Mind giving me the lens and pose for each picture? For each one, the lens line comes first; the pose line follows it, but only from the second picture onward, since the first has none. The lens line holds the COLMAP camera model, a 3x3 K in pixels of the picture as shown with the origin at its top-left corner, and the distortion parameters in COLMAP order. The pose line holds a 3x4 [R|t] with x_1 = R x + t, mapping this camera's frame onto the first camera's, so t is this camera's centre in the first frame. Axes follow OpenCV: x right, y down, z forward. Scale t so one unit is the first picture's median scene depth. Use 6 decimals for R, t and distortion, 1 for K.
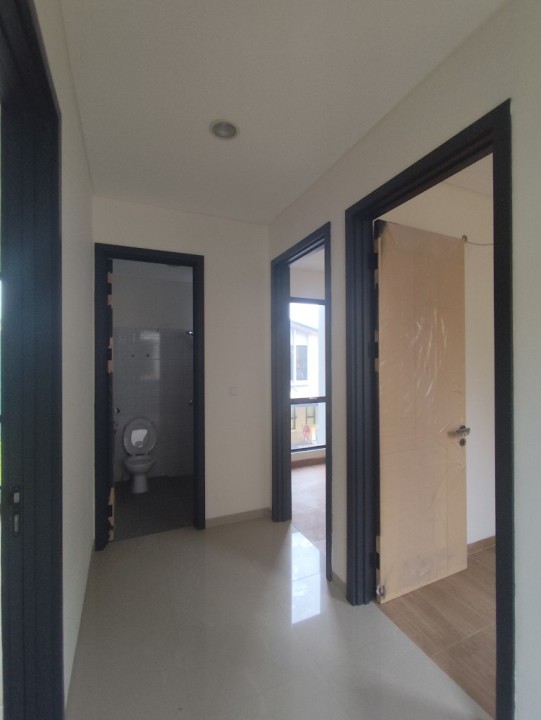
lens RADIAL K [[328.4, 0, 270.5], [0, 328.4, 360.0], [0, 0, 1]] dist [0.001054, -0.001477]
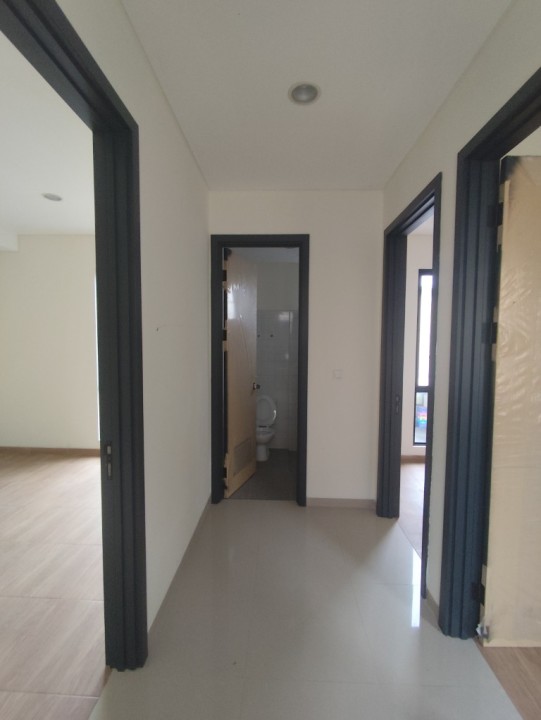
lens RADIAL K [[328.4, 0, 270.5], [0, 328.4, 360.0], [0, 0, 1]] dist [0.001054, -0.001477]
pose [[0.901634, 0.039291, -0.430712, 0.179668], [-0.012125, 0.997770, 0.065639, -0.011238], [0.432330, -0.053960, 0.900099, 0.077730]]
